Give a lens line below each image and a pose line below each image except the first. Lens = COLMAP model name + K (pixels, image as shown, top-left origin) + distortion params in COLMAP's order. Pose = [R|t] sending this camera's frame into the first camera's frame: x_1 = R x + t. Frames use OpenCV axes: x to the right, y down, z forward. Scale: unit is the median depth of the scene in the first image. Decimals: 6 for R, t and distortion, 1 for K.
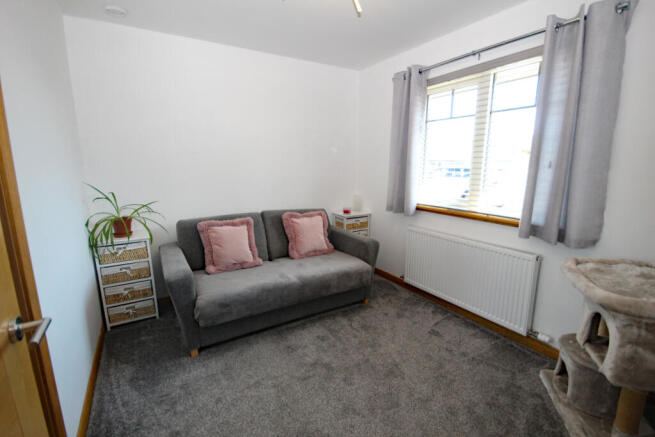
lens RADIAL K [[303.1, 0, 331.1], [0, 303.1, 221.2], [0, 0, 1]] dist [-0.000698, -0.000262]
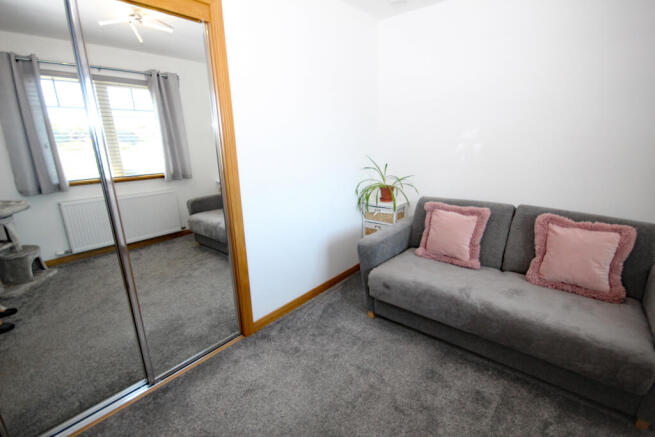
lens RADIAL K [[303.1, 0, 331.1], [0, 303.1, 221.2], [0, 0, 1]] dist [-0.000698, -0.000262]
pose [[0.315693, 0.244163, -0.916909, 0.433683], [-0.161363, 0.966065, 0.201695, -0.095280], [0.935040, 0.084282, 0.344379, 0.450827]]
